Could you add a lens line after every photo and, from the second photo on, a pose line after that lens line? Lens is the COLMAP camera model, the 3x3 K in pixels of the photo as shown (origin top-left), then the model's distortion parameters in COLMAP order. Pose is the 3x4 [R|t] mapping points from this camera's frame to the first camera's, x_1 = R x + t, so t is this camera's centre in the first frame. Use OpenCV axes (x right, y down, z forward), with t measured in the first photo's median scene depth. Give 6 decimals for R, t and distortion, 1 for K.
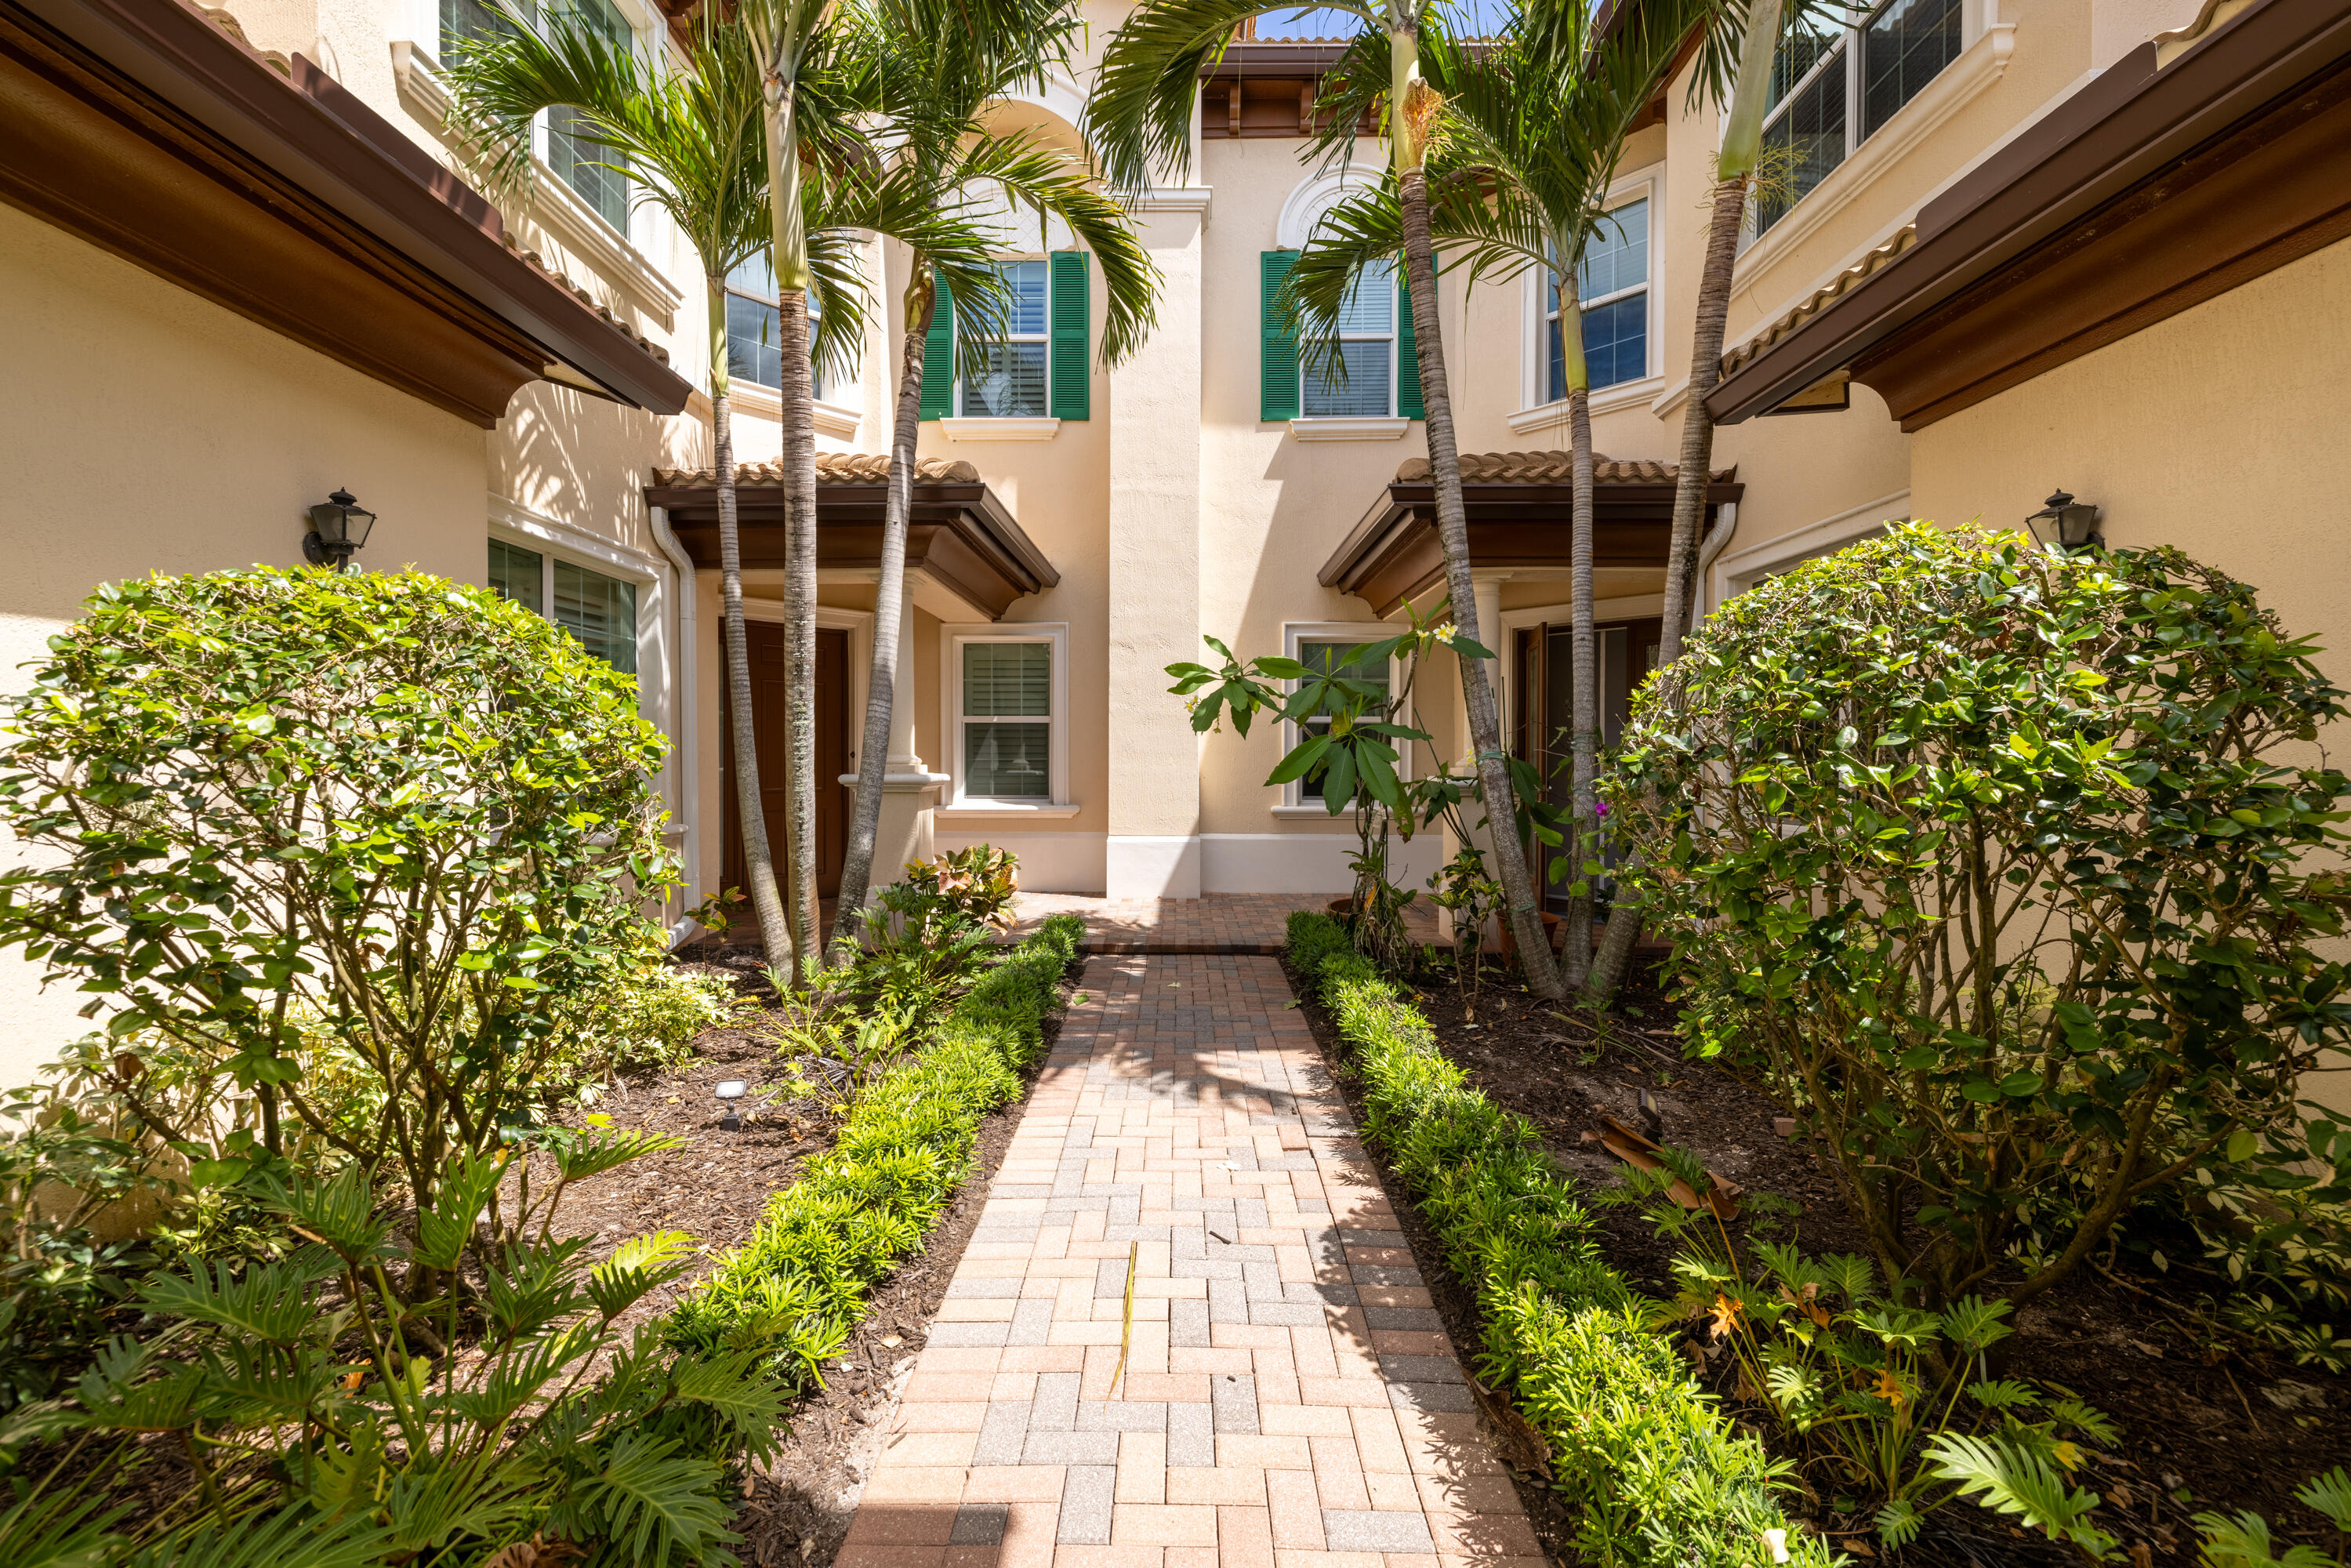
lens RADIAL K [[988.9, 0, 1174.1], [0, 988.9, 776.3], [0, 0, 1]] dist [0.001023, -0.000076]
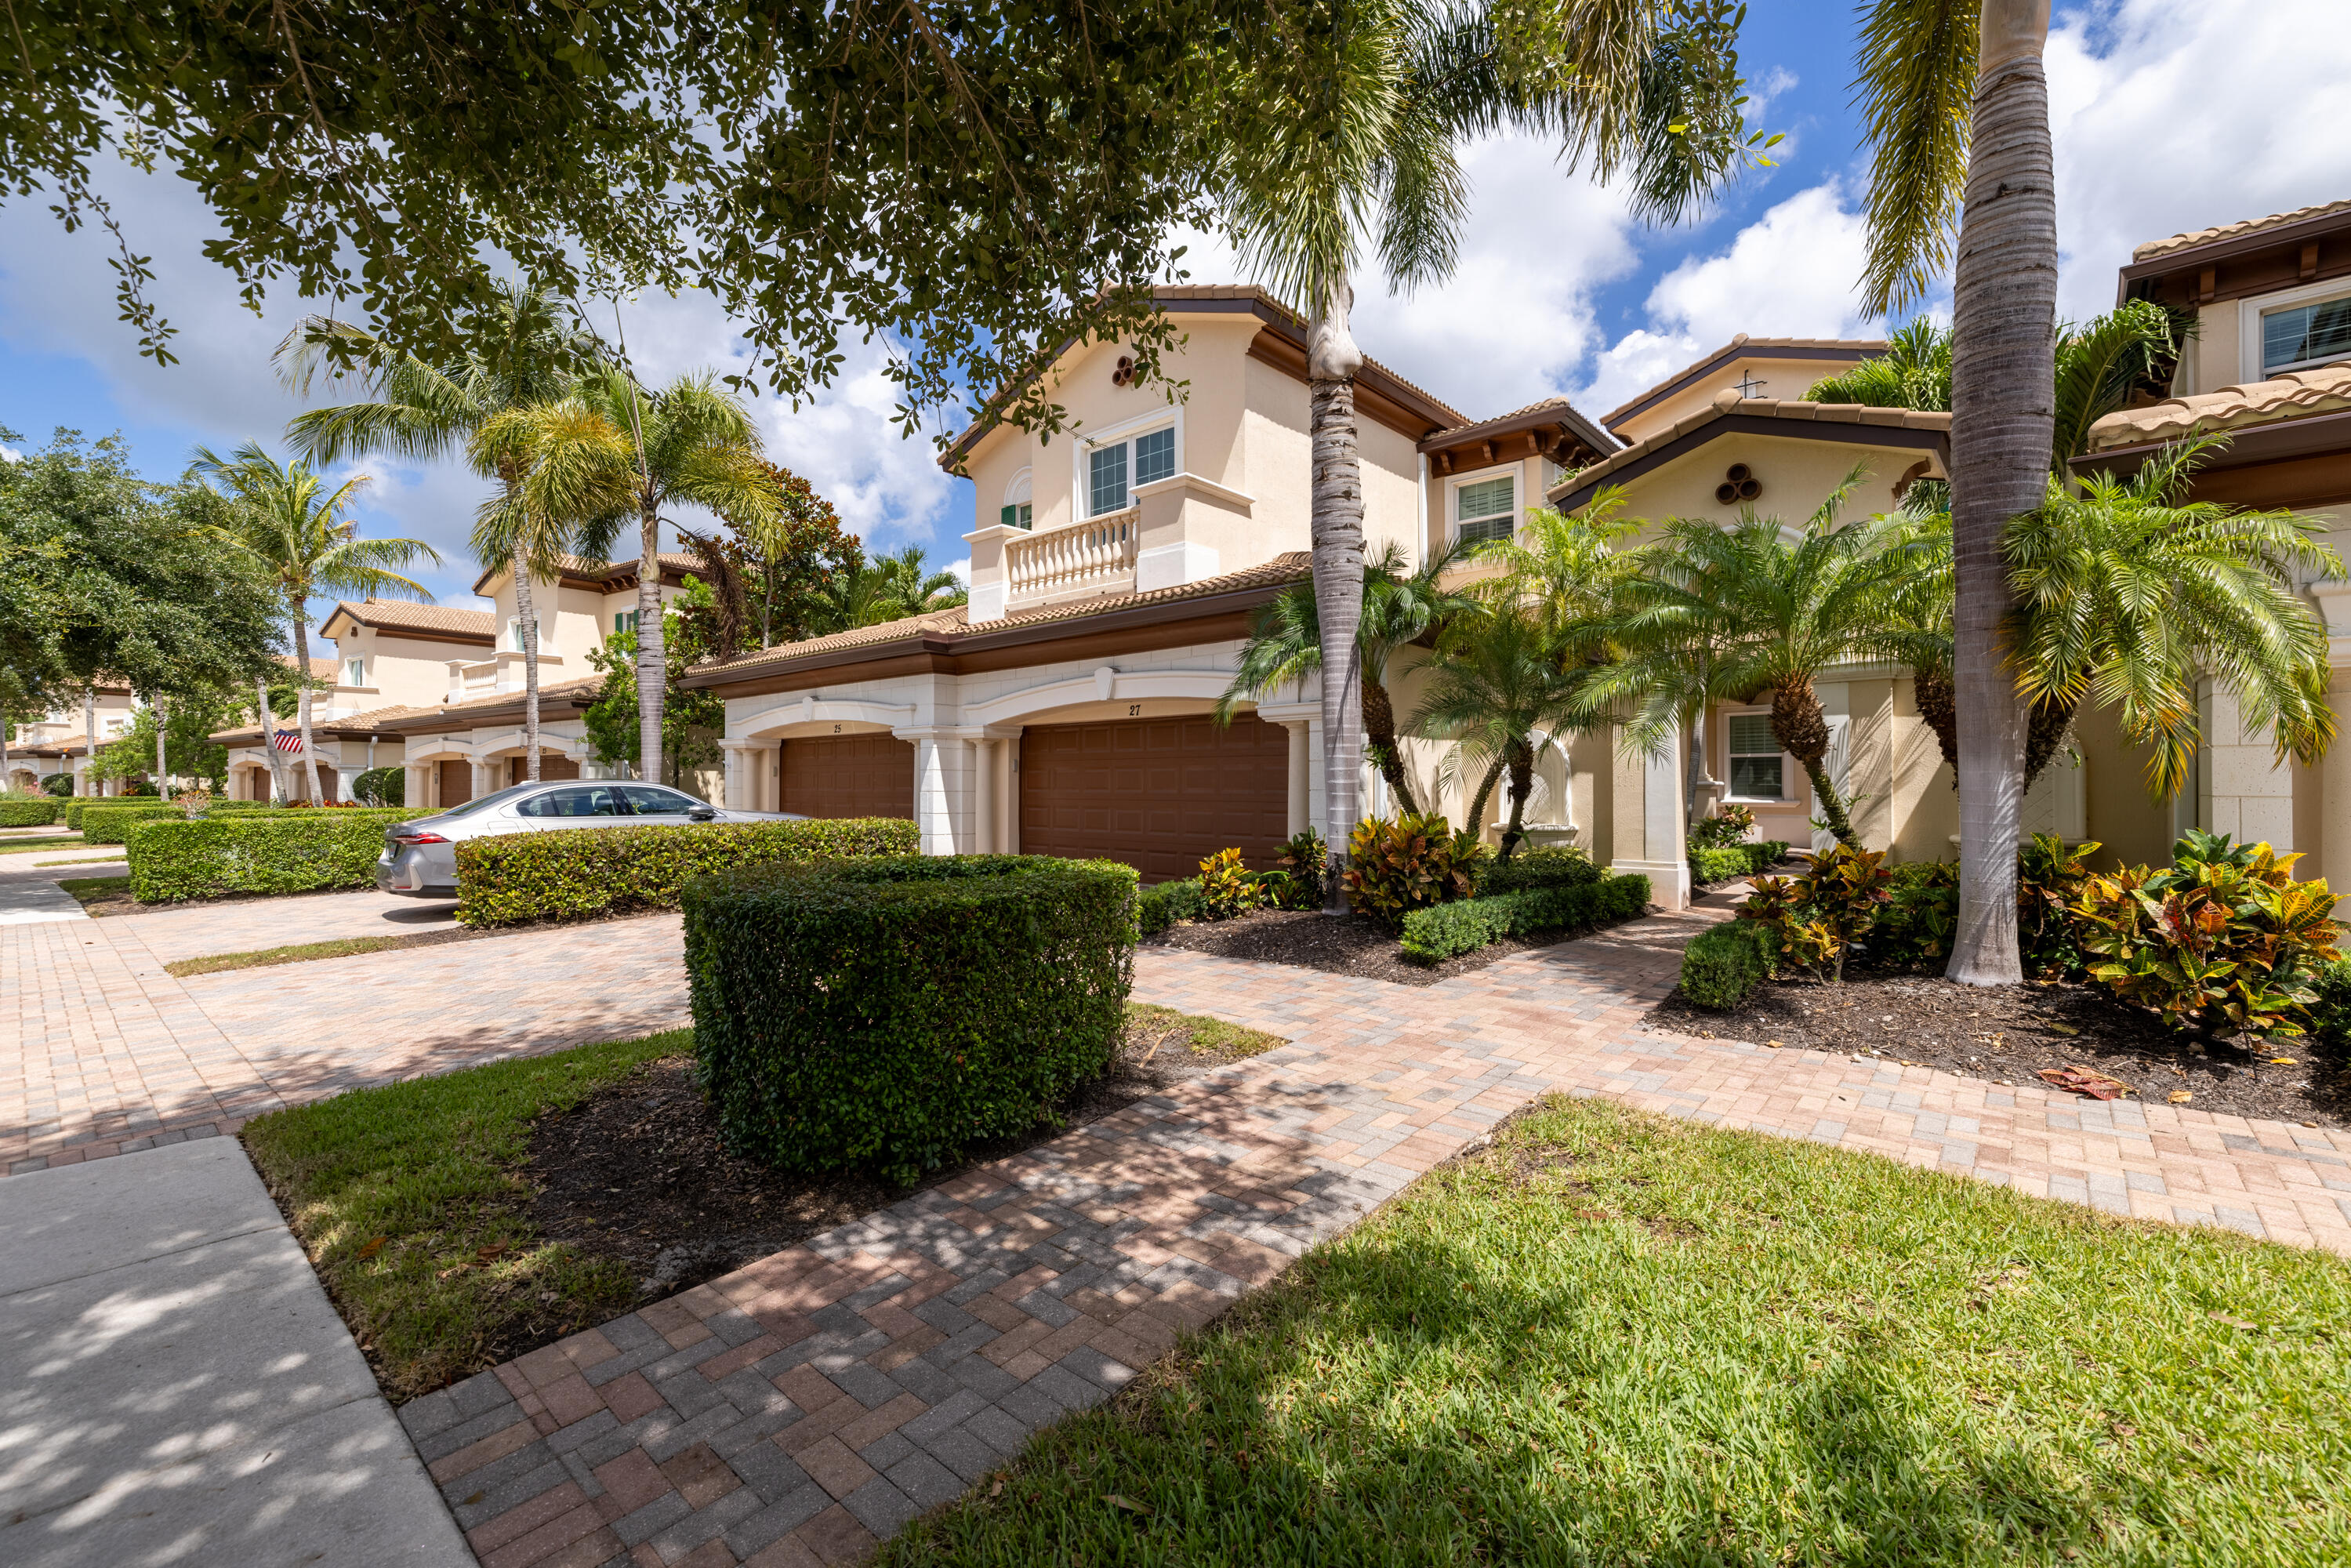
lens RADIAL K [[988.9, 0, 1173.3], [0, 988.9, 787.0], [0, 0, 1]] dist [0.001023, -0.000076]
pose [[0.755691, -0.002051, -0.654926, 0.309777], [-0.009963, 0.999843, -0.014627, 0.056264], [0.654853, 0.017578, 0.755552, -1.571407]]
